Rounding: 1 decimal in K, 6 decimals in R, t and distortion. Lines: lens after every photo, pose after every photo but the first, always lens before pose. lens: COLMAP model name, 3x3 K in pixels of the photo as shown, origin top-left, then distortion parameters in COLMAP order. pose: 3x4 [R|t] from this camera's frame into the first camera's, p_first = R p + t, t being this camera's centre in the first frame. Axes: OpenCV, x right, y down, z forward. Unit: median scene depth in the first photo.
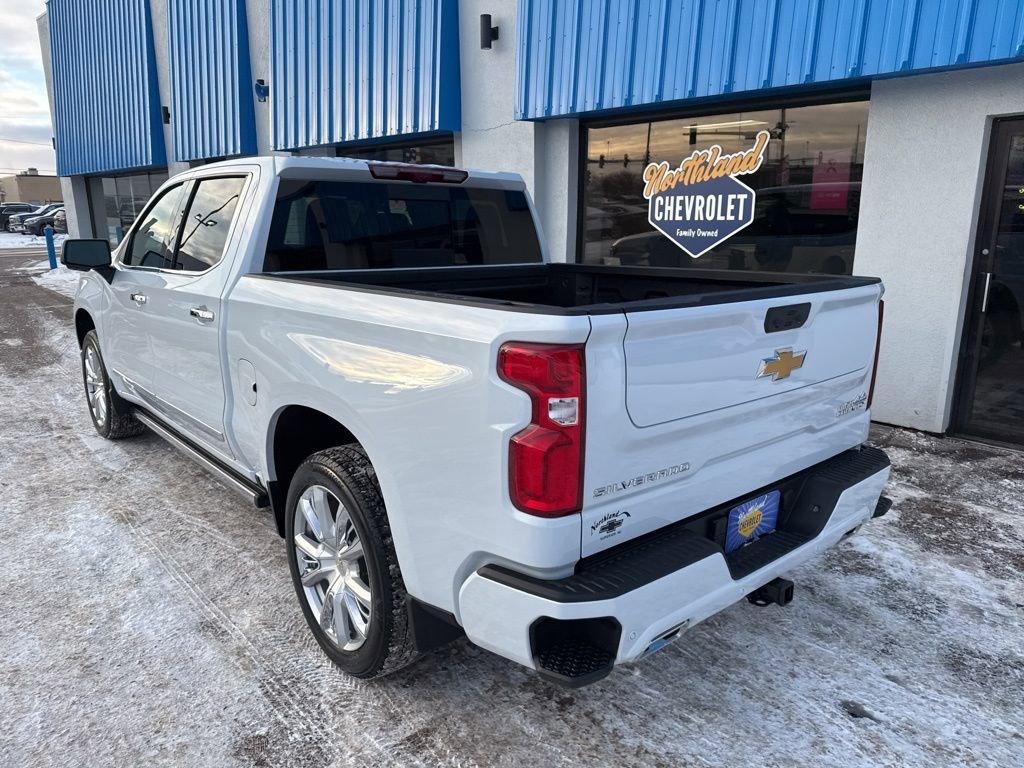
lens RADIAL K [[716.2, 0, 513.0], [0, 716.2, 381.8], [0, 0, 1]] dist [0.046726, -0.051879]
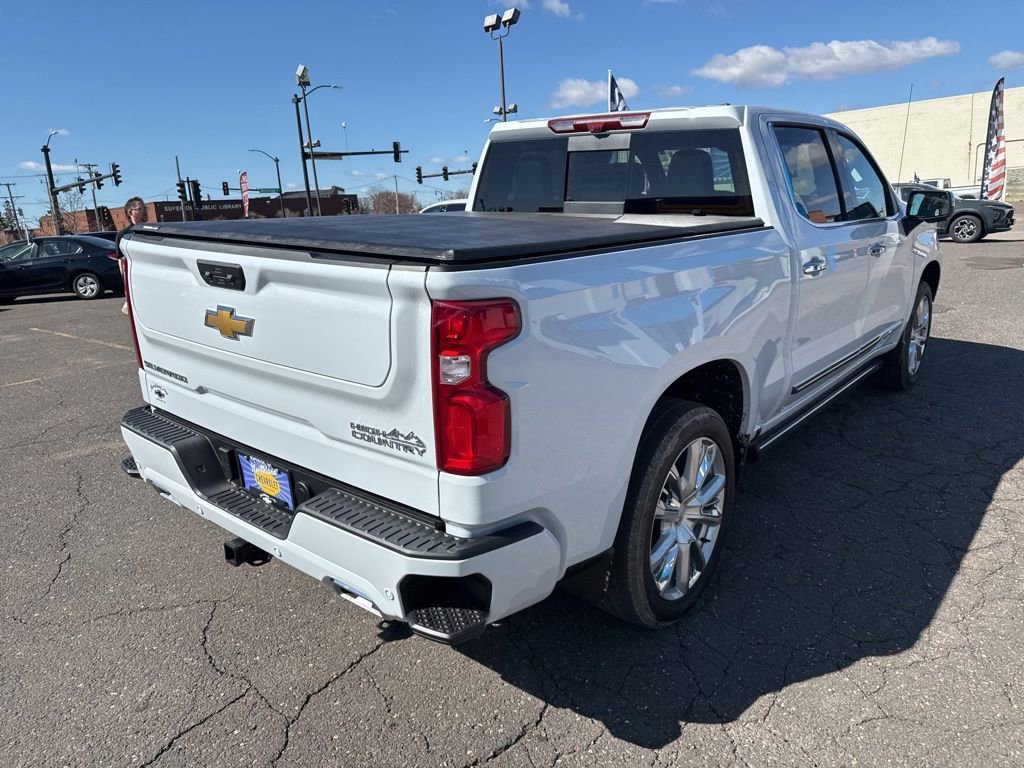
lens RADIAL K [[716.2, 0, 516.1], [0, 716.2, 378.7], [0, 0, 1]] dist [0.046726, -0.051879]
pose [[0.179433, 0.257460, -0.949483, 1.111975], [-0.200283, 0.954494, 0.220970, -0.196382], [0.963167, 0.150516, 0.222833, 0.934683]]
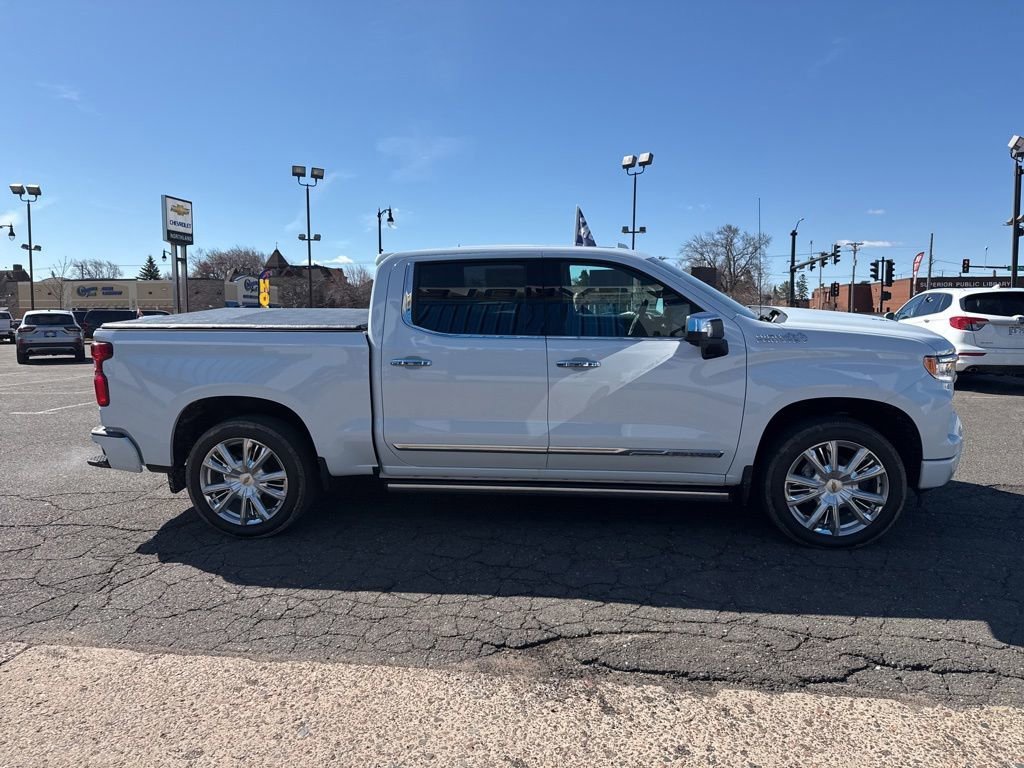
lens RADIAL K [[716.2, 0, 521.3], [0, 716.2, 382.1], [0, 0, 1]] dist [0.046726, -0.051879]
pose [[-0.723702, 0.119500, -0.679688, 0.966774], [-0.135052, 0.941326, 0.309298, -0.706756], [0.676769, 0.315633, -0.665101, 2.910648]]
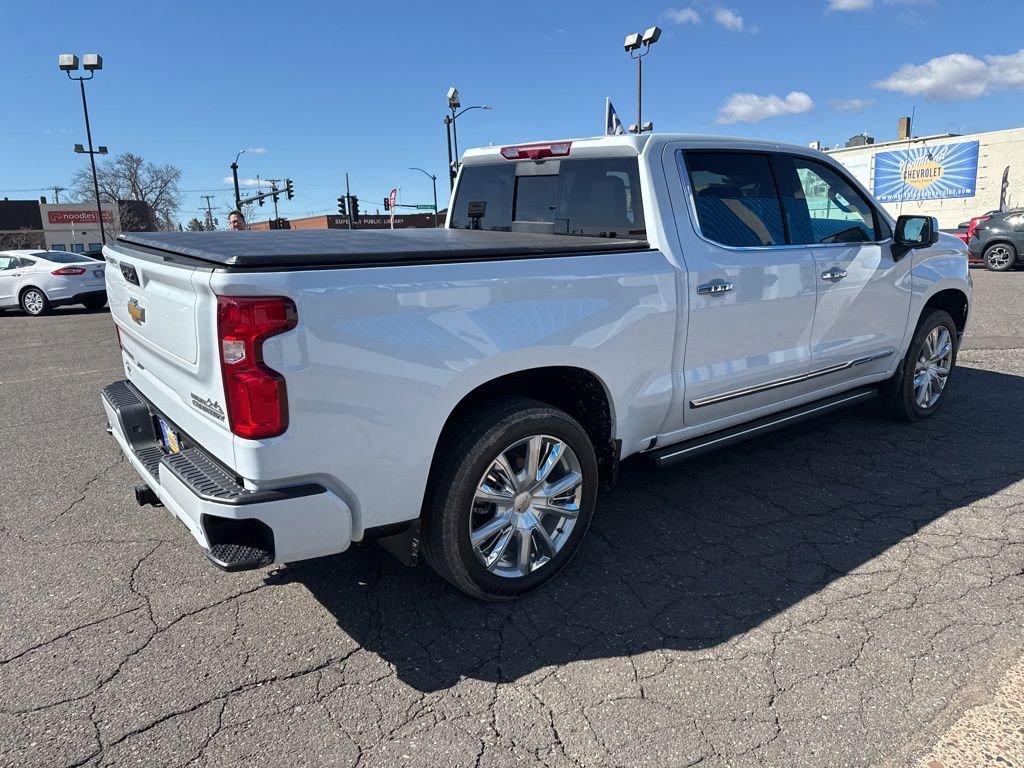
lens RADIAL K [[716.2, 0, 516.2], [0, 716.2, 385.4], [0, 0, 1]] dist [0.046726, -0.051879]
pose [[-0.029445, 0.249865, -0.967833, 1.273547], [-0.214381, 0.944142, 0.250271, -0.284785], [0.976306, 0.214855, 0.025766, 1.307751]]
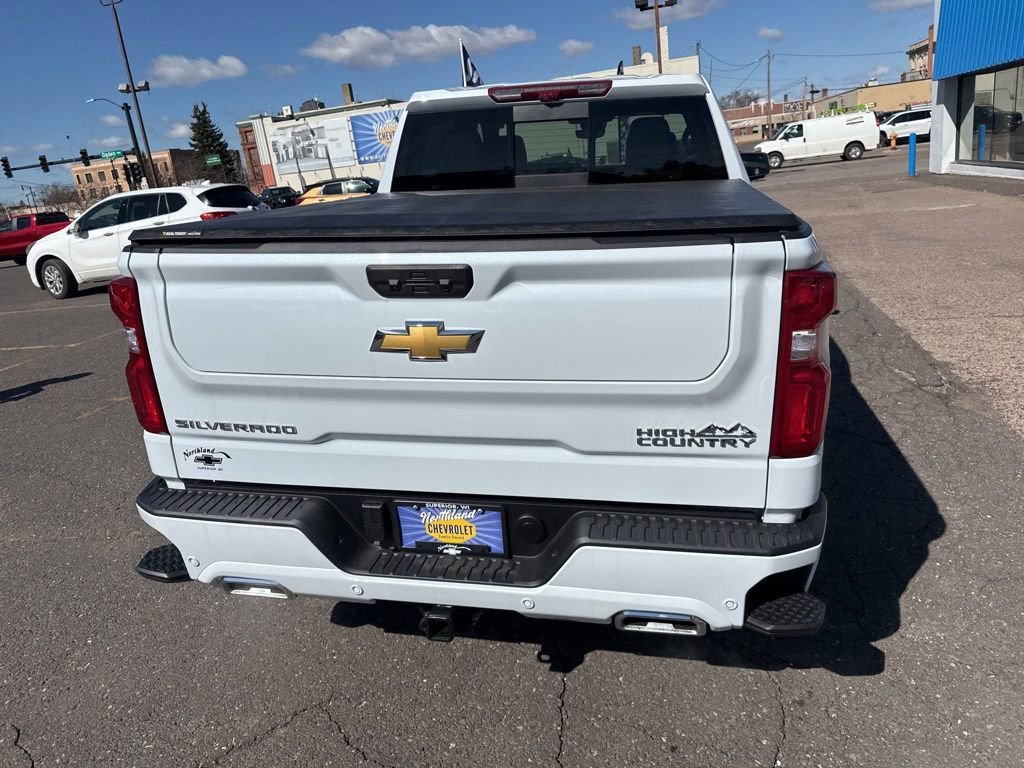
lens RADIAL K [[716.2, 0, 518.5], [0, 716.2, 381.7], [0, 0, 1]] dist [0.046726, -0.051879]
pose [[0.614660, 0.210512, -0.760183, 0.818627], [-0.119410, 0.977456, 0.174128, -0.101331], [0.779701, -0.016256, 0.625941, 0.480278]]
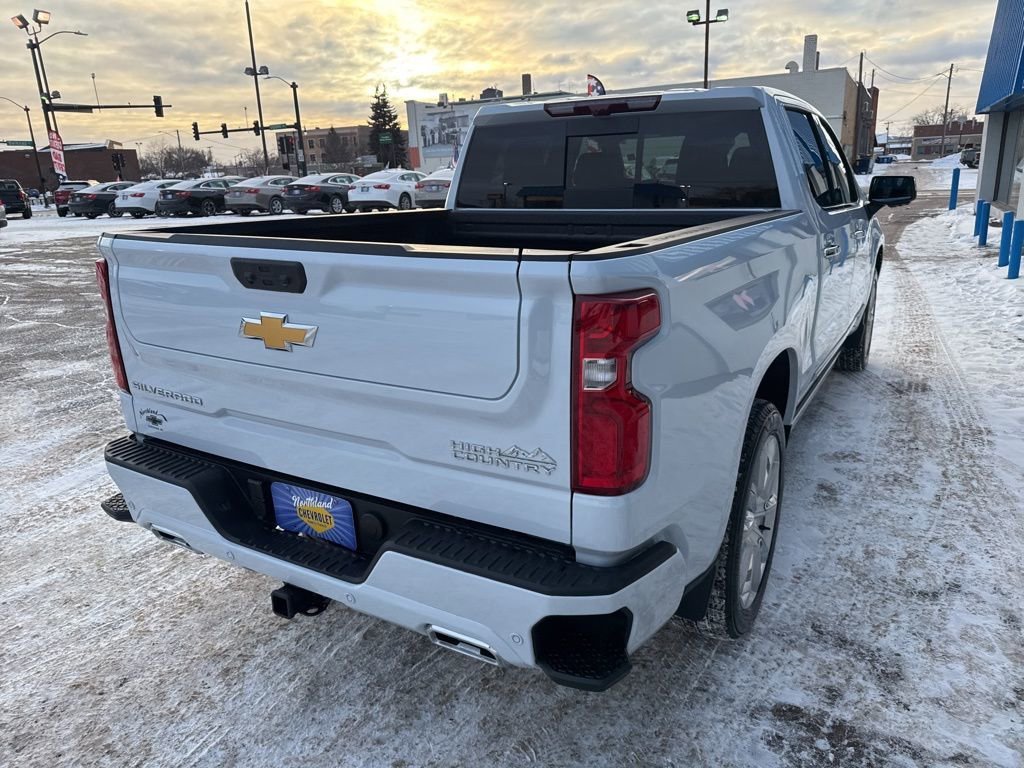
lens RADIAL K [[716.2, 0, 514.2], [0, 716.2, 375.3], [0, 0, 1]] dist [0.046726, -0.051879]
pose [[0.326115, 0.243854, -0.913337, 0.978688], [-0.179510, 0.964552, 0.193433, -0.147377], [0.928130, 0.100872, 0.358329, 0.770767]]
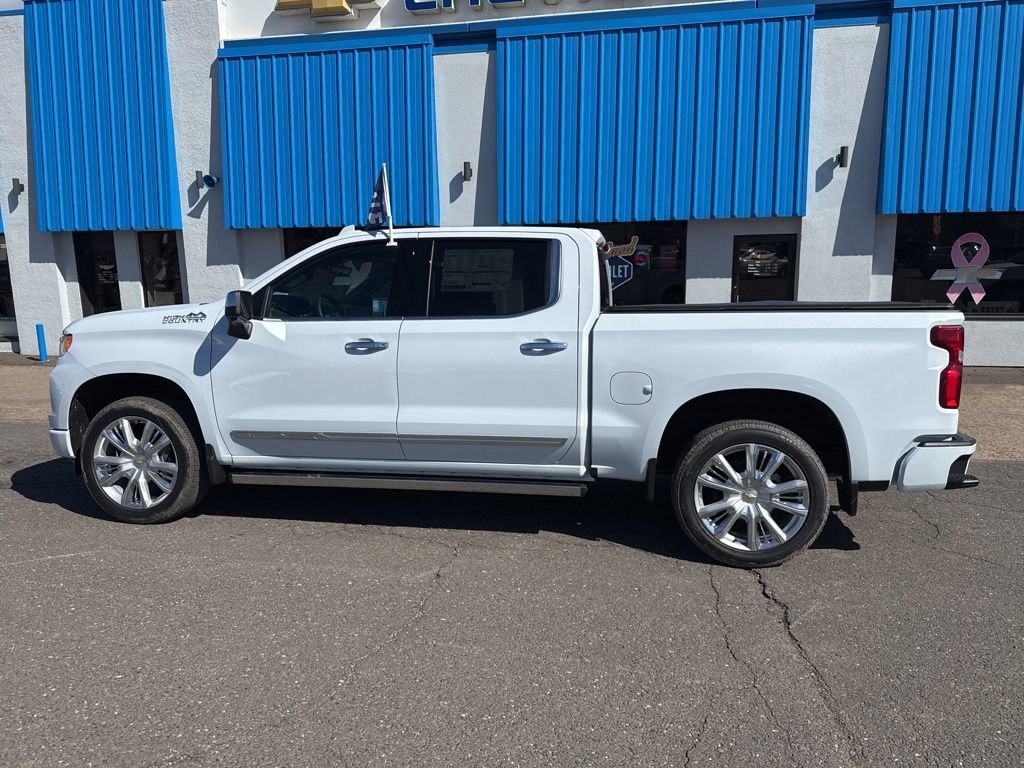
lens RADIAL K [[716.2, 0, 511.8], [0, 716.2, 390.9], [0, 0, 1]] dist [0.046726, -0.051879]
pose [[0.776311, -0.073441, 0.626057, -1.486036], [0.134062, 0.989704, -0.050138, 0.043297], [-0.615929, 0.122853, 0.778163, 0.091123]]
